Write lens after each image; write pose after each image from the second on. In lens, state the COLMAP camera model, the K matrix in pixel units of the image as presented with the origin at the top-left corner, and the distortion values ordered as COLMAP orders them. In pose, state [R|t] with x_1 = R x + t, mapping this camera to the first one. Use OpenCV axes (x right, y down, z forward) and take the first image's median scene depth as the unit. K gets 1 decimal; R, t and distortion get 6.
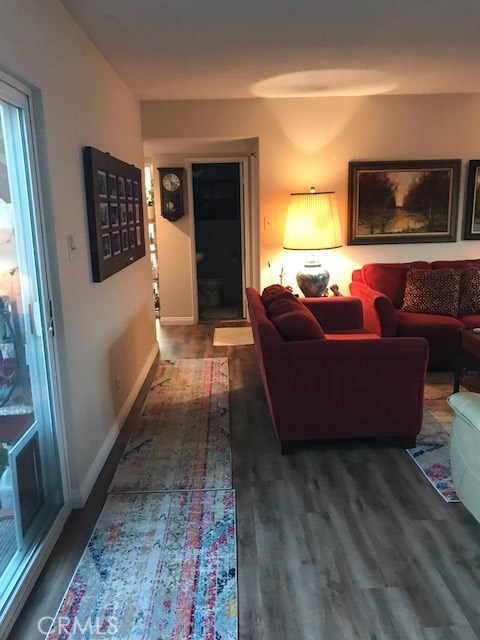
lens RADIAL K [[526.2, 0, 239.0], [0, 526.2, 315.8], [0, 0, 1]] dist [0.060703, -0.089346]
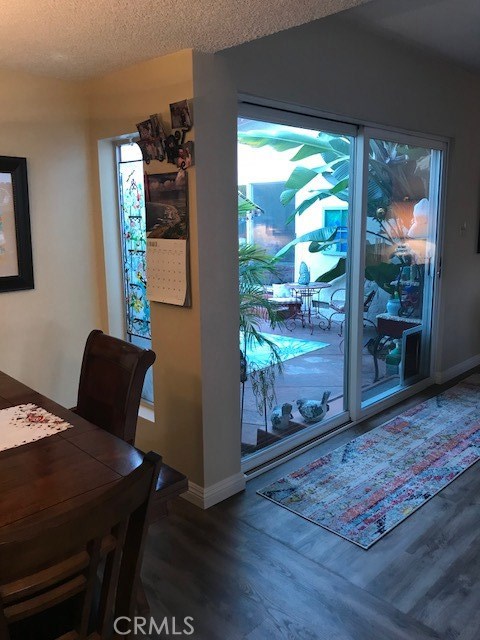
lens RADIAL K [[517.6, 0, 240.8], [0, 517.6, 317.4], [0, 0, 1]] dist [0.001763, 0.004439]
pose [[0.687697, 0.167485, -0.706415, 0.230412], [-0.155648, 0.984414, 0.081872, 0.067753], [0.709117, 0.053649, 0.703047, -0.361205]]
